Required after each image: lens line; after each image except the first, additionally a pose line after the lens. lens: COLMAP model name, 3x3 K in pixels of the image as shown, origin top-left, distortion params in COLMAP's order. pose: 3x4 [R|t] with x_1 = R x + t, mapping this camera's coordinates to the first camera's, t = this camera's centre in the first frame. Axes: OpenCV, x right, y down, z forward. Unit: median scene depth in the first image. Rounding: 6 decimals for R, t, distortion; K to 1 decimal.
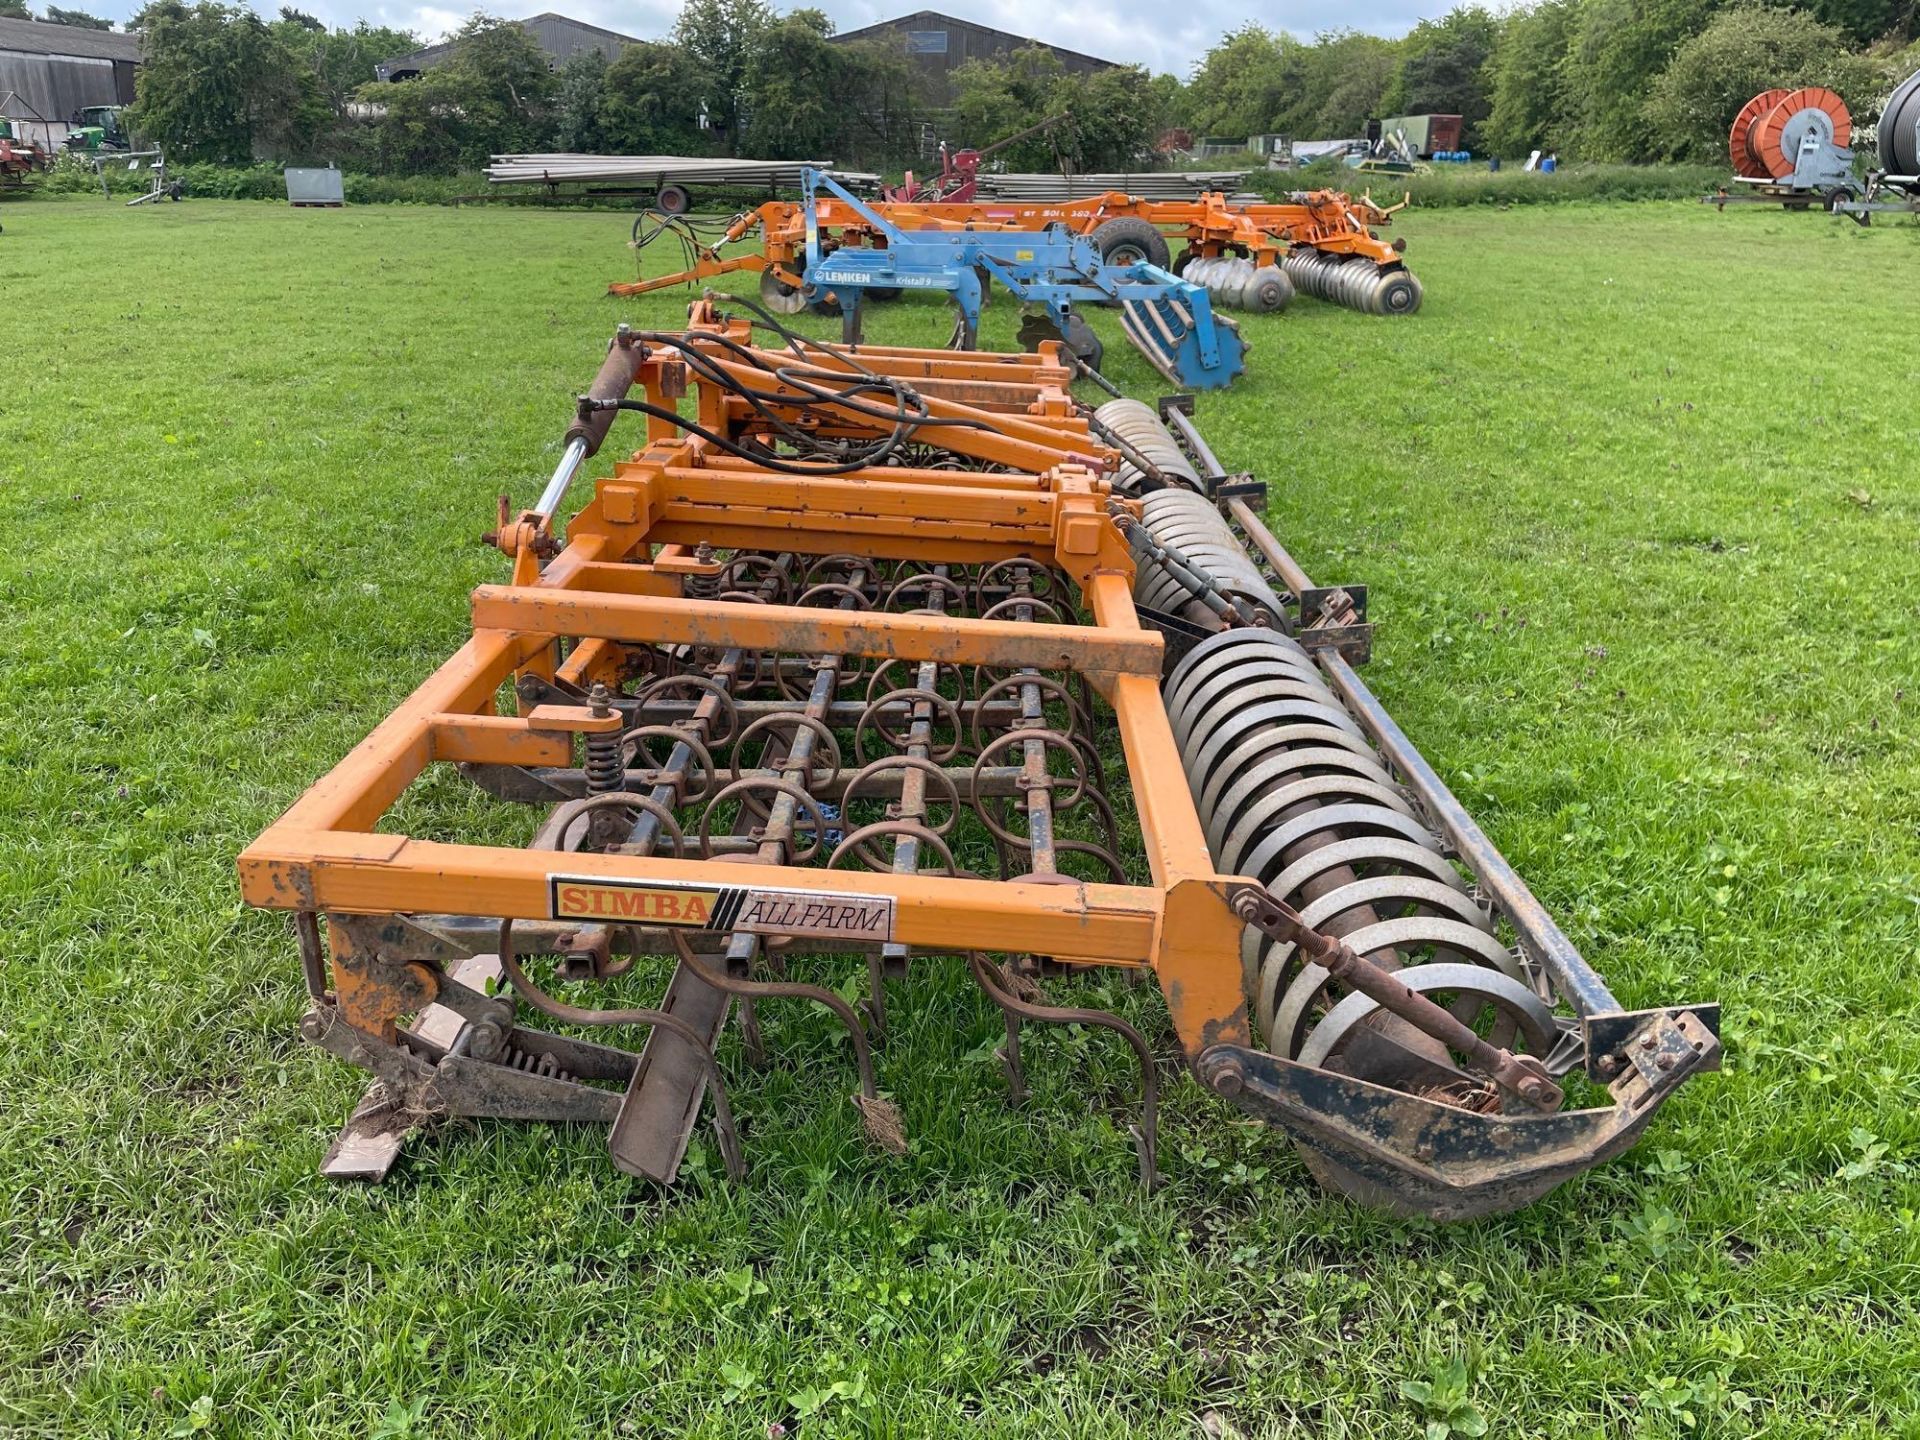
lens RADIAL K [[1442.4, 0, 961.4], [0, 1442.4, 734.1], [0, 0, 1]] dist [0.089653, -0.110944]
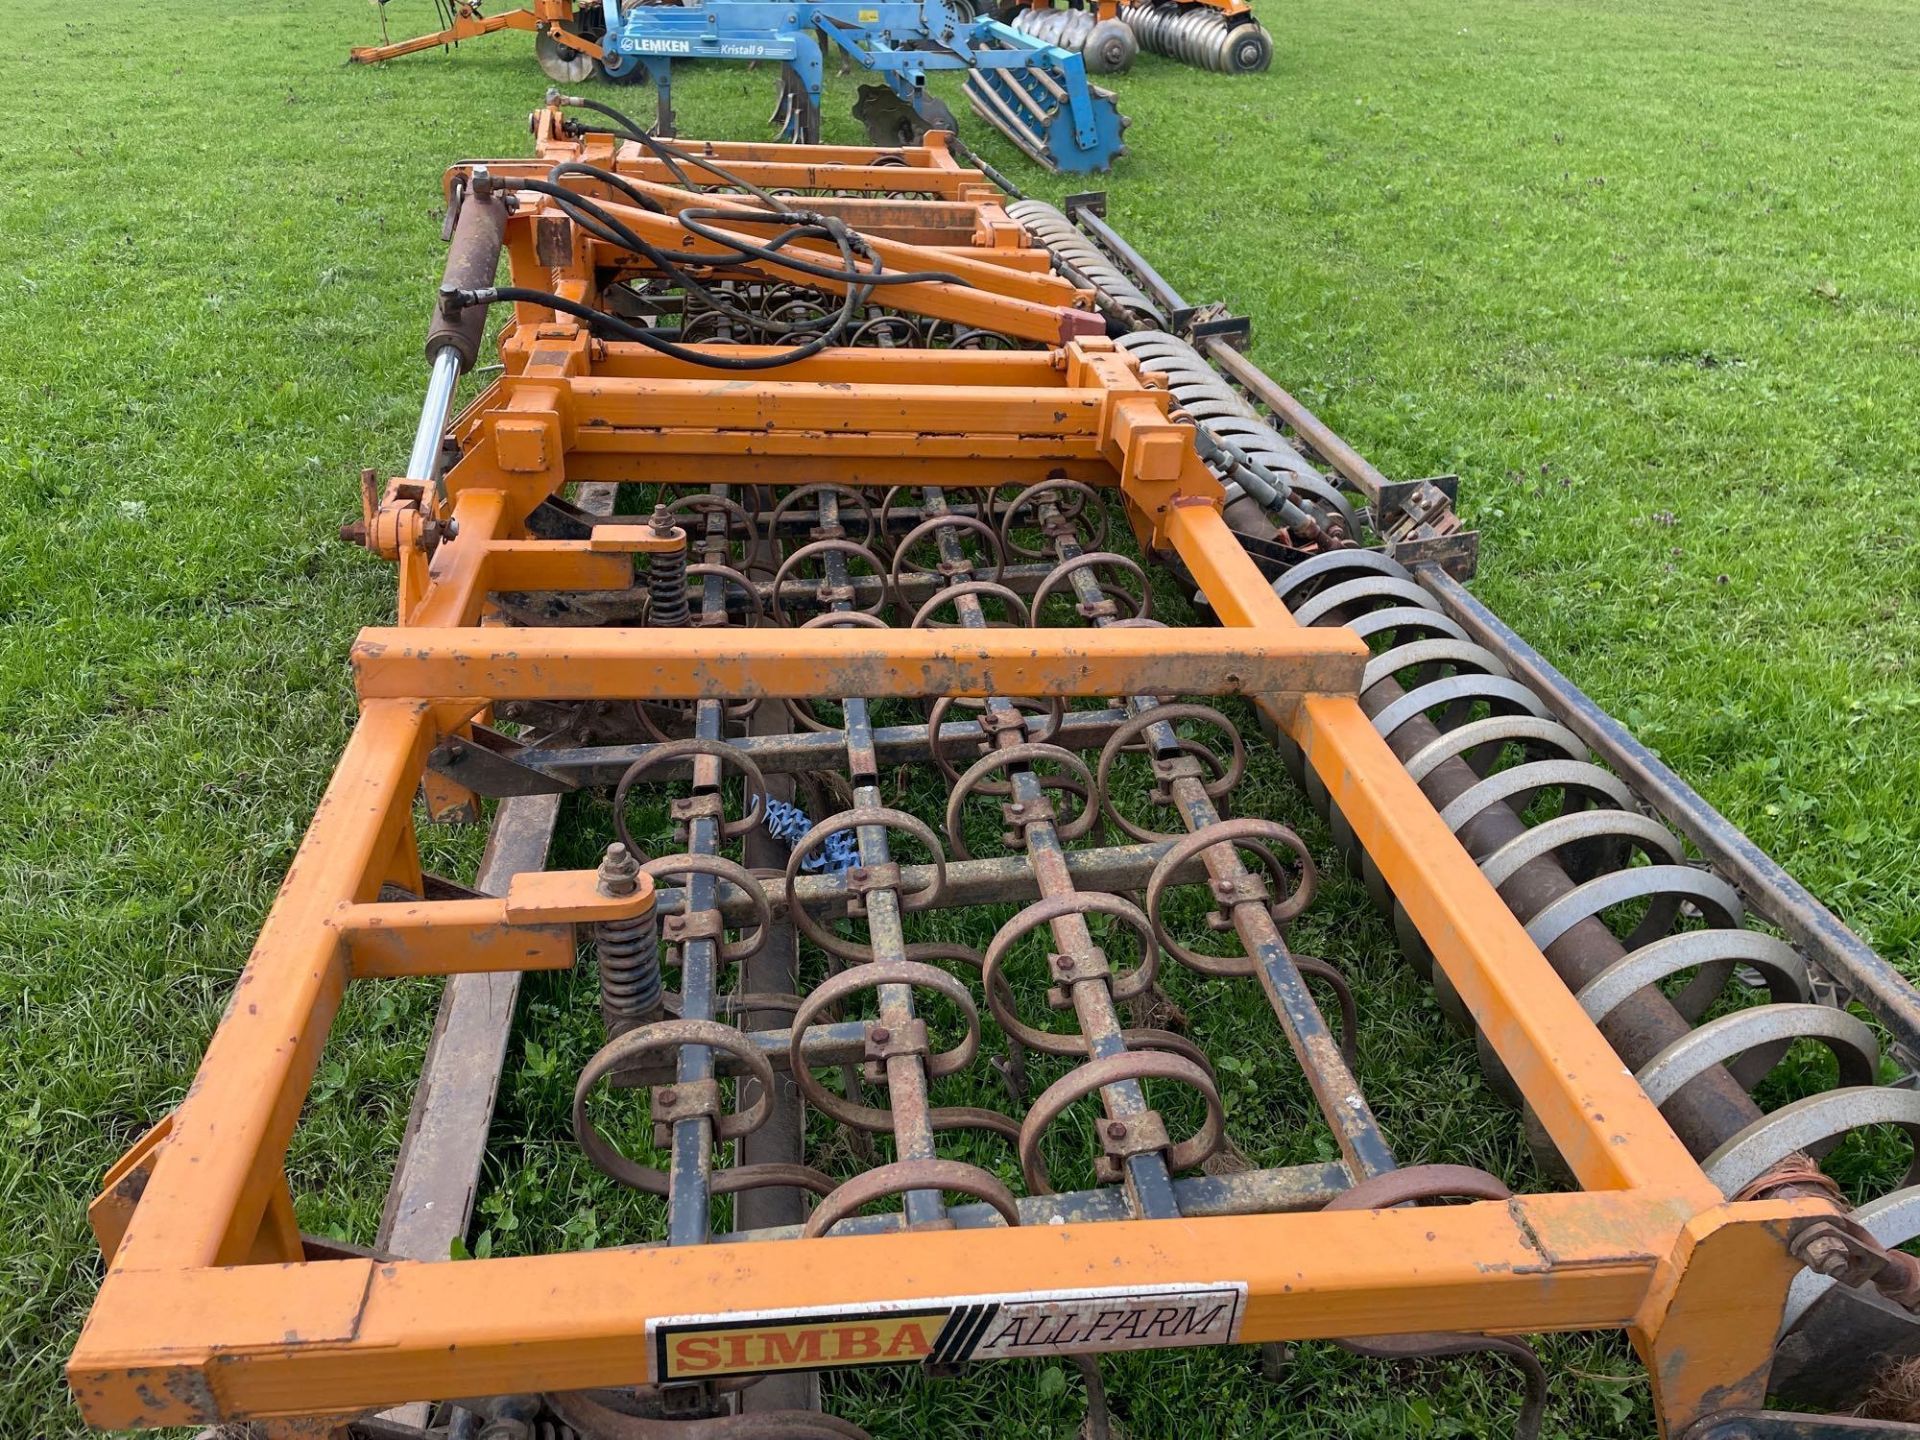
lens RADIAL K [[1442.4, 0, 960.5], [0, 1442.4, 705.3], [0, 0, 1]] dist [0.089653, -0.110944]
pose [[0.988904, -0.074801, 0.128353, -0.064938], [0.056971, 0.988882, 0.137356, -0.062031], [-0.137200, -0.128520, 0.982170, 0.135471]]
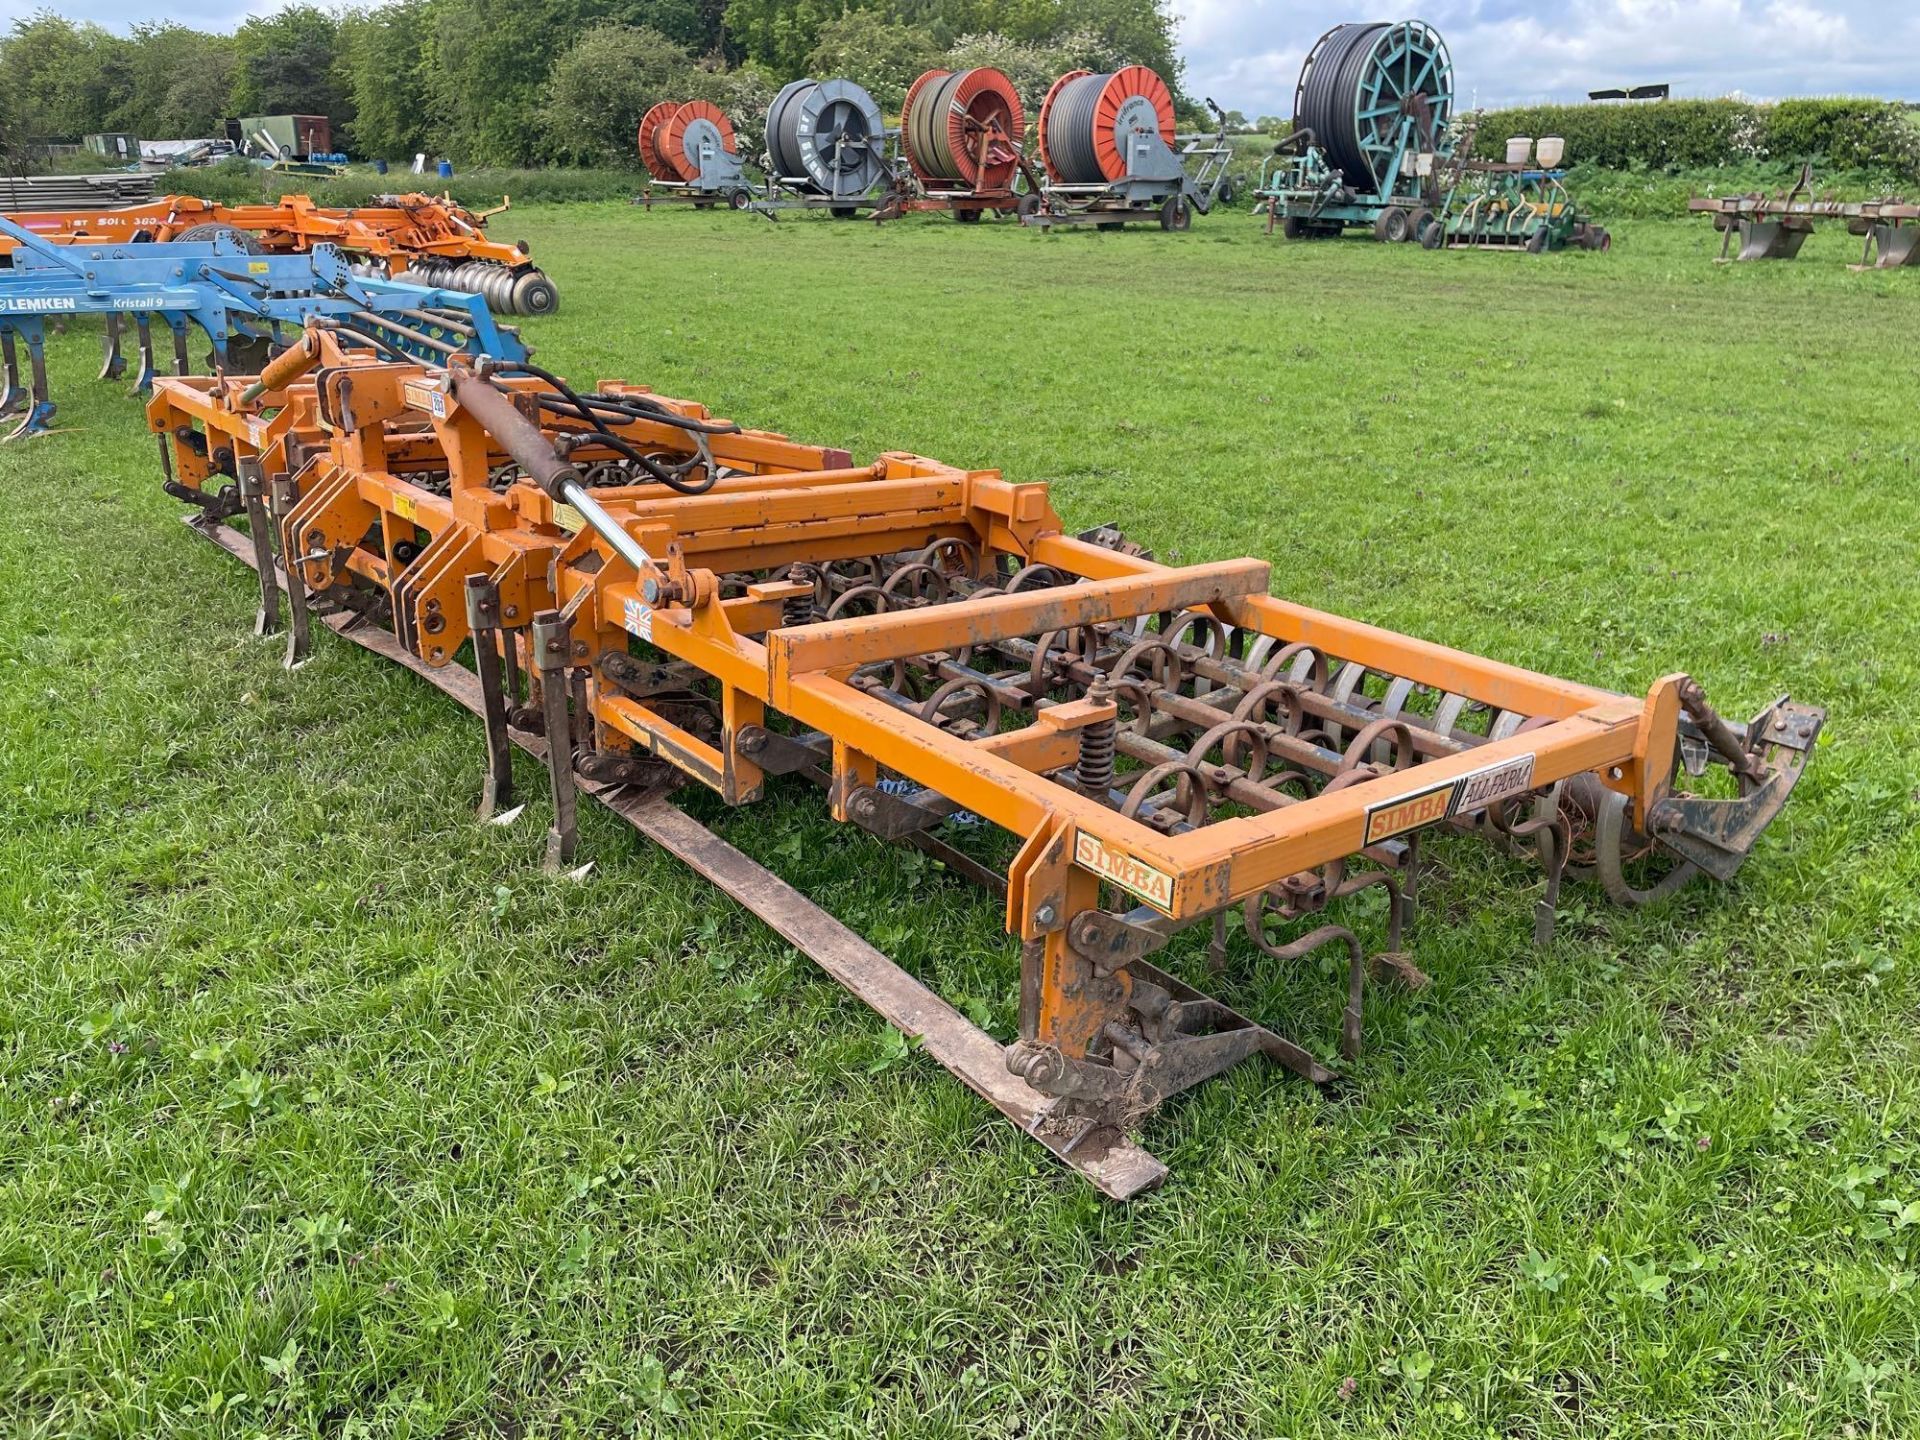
lens RADIAL K [[1442.4, 0, 964.8], [0, 1442.4, 713.0], [0, 0, 1]] dist [0.089653, -0.110944]
pose [[0.759012, -0.230704, 0.608832, -0.349371], [0.239096, 0.968546, 0.068935, -0.037087], [-0.605585, 0.093247, 0.790299, 0.087329]]
